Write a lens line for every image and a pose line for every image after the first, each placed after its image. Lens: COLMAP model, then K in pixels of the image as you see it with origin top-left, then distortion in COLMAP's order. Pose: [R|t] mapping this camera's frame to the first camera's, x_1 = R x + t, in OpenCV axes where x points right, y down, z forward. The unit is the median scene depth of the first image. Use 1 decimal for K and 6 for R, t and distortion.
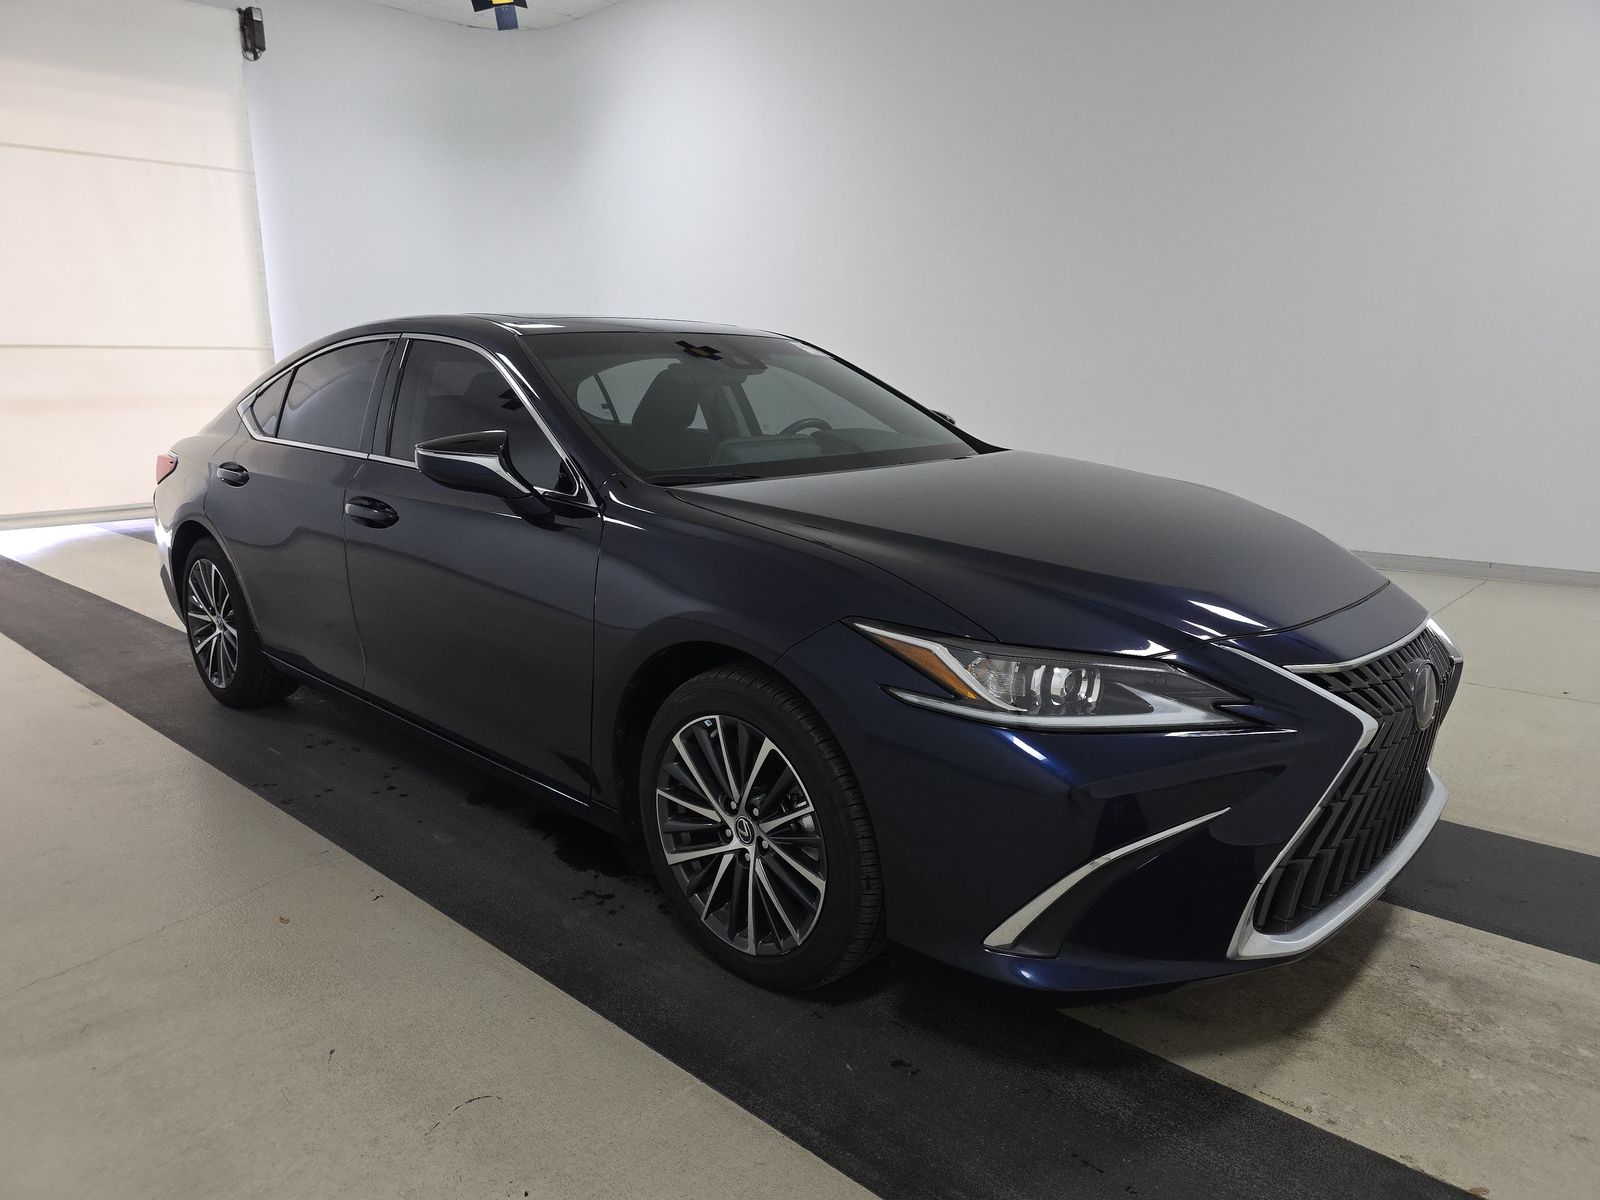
lens RADIAL K [[1087.0, 0, 801.1], [0, 1087.0, 594.3], [0, 0, 1]] dist [-0.016518, 0.000699]
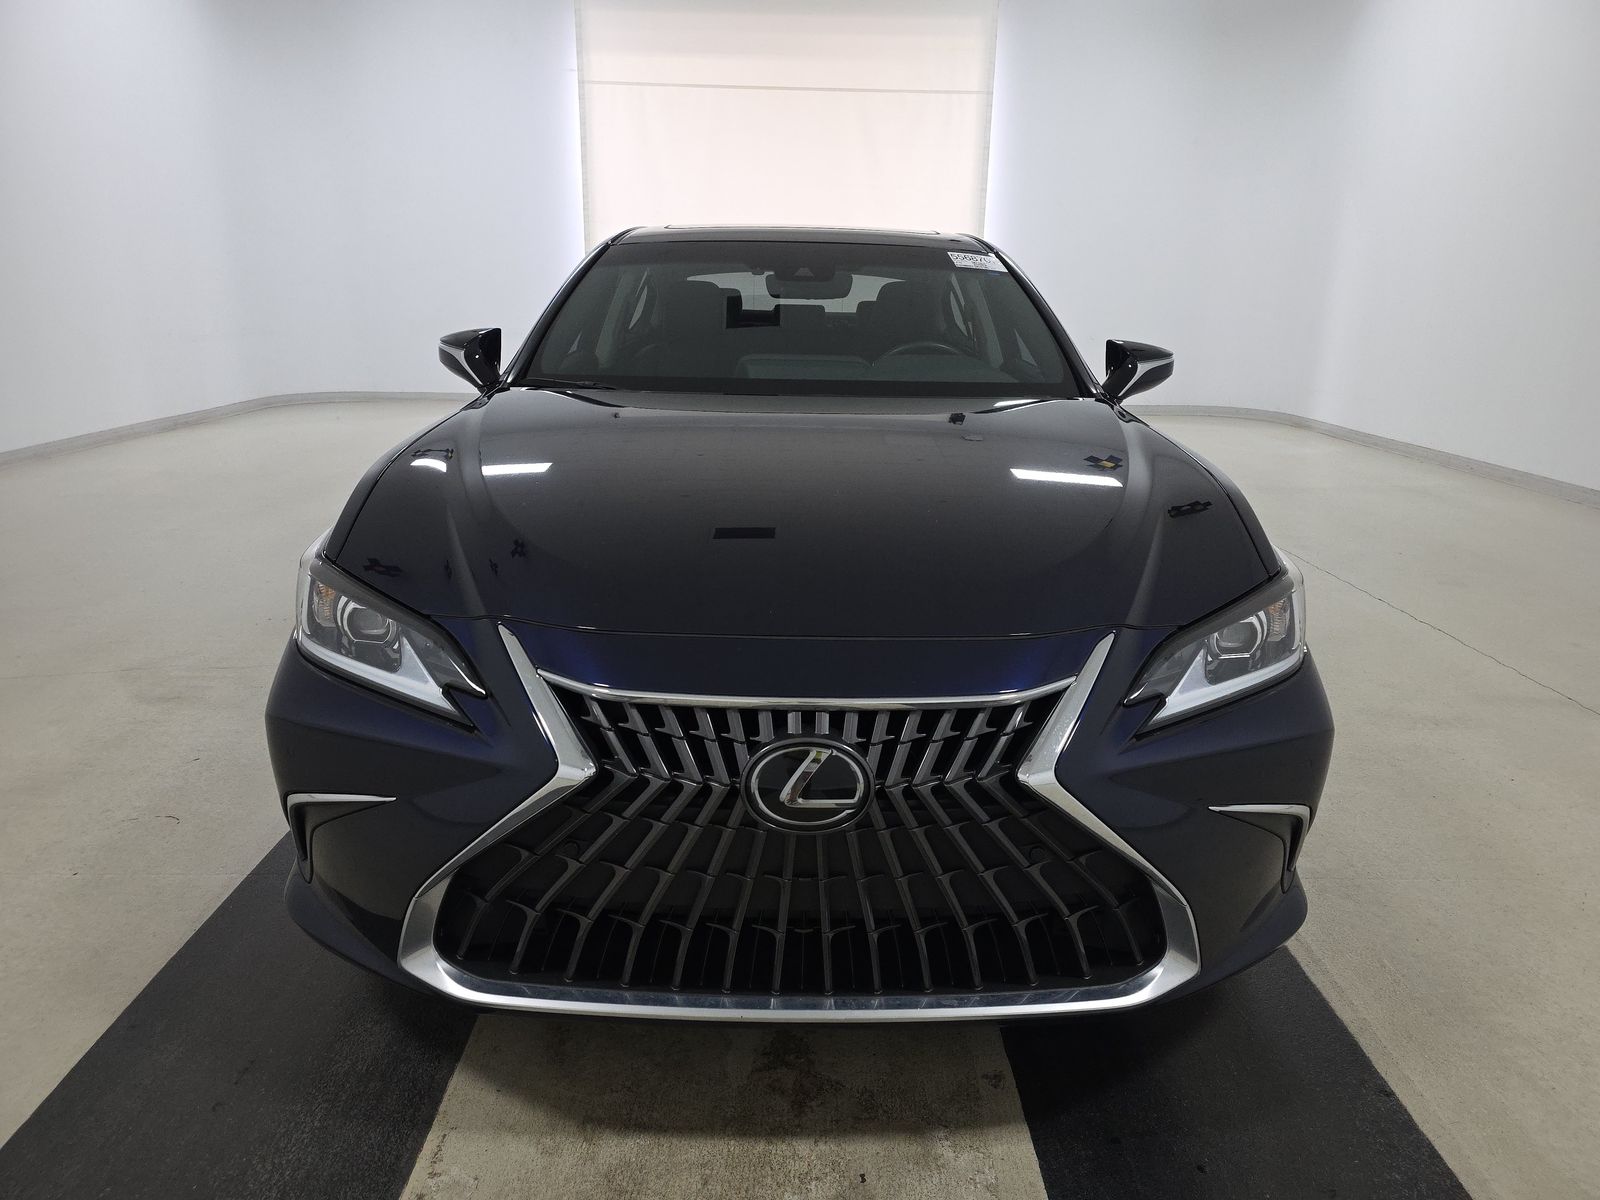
lens RADIAL K [[1087.0, 0, 800.8], [0, 1087.0, 605.7], [0, 0, 1]] dist [-0.016518, 0.000699]
pose [[0.702026, 0.224958, -0.675687, 1.002594], [-0.169079, 0.974319, 0.148712, -0.116692], [0.691788, 0.009844, 0.722033, 0.509272]]
